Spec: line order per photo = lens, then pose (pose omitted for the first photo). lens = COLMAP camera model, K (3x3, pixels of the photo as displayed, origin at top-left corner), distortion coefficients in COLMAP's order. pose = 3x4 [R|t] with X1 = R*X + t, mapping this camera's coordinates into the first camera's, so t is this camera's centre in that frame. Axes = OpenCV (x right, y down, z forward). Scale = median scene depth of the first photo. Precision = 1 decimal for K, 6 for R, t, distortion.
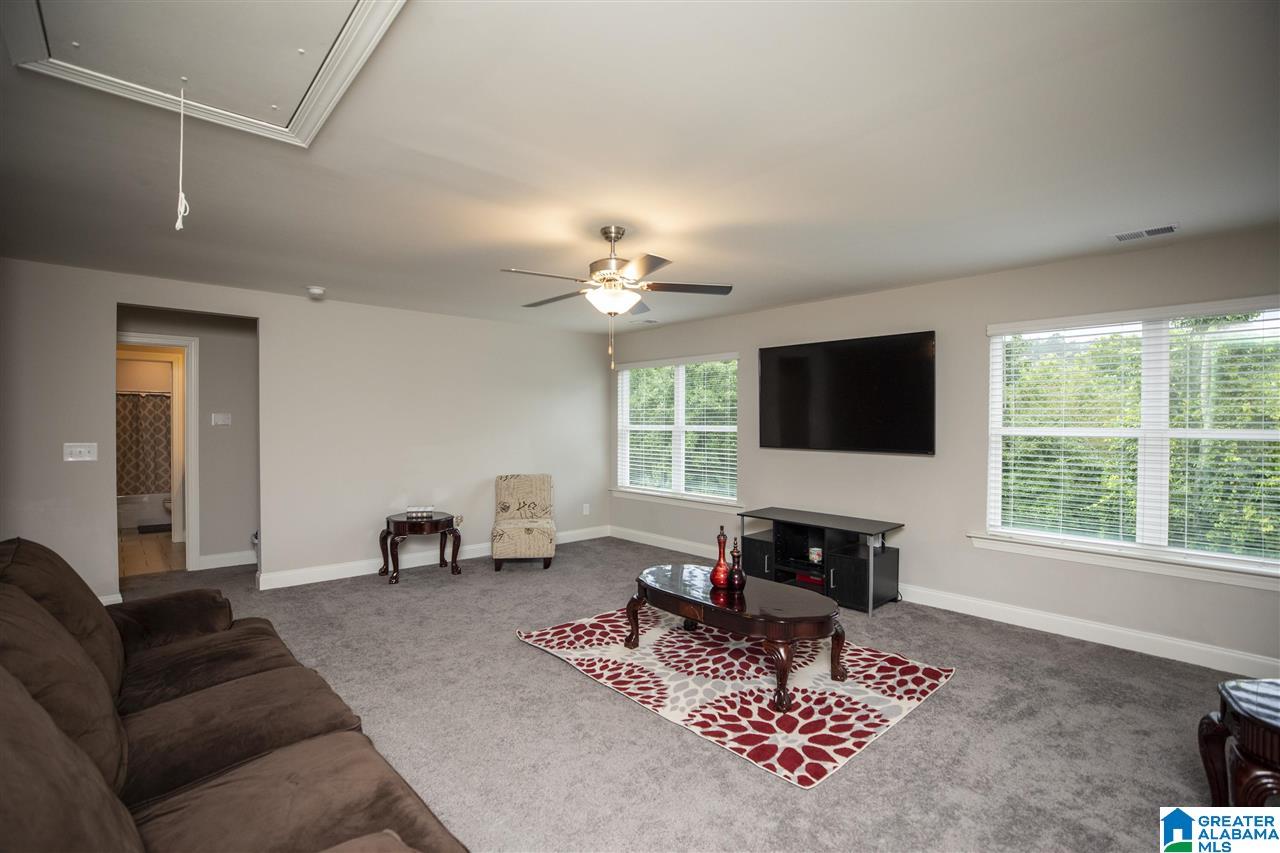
lens RADIAL K [[589.1, 0, 635.4], [0, 589.1, 428.3], [0, 0, 1]] dist [-0.018763, 0.000066]
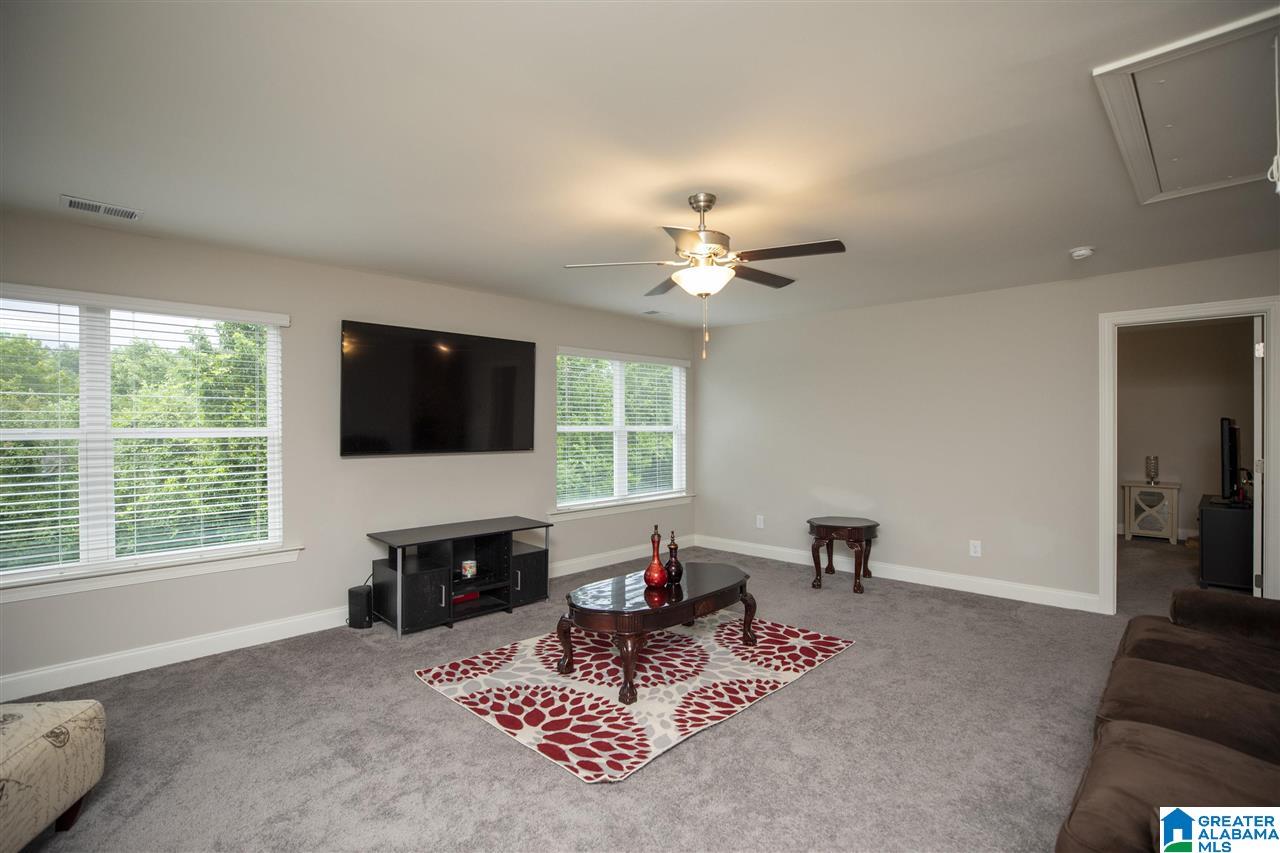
lens RADIAL K [[603.1, 0, 636.0], [0, 603.1, 433.6], [0, 0, 1]] dist [-0.026073, -0.000218]
pose [[-0.065572, -0.018247, 0.997681, -0.878907], [0.007901, 0.999792, 0.018805, -0.010499], [-0.997817, 0.009115, -0.065415, 1.114936]]
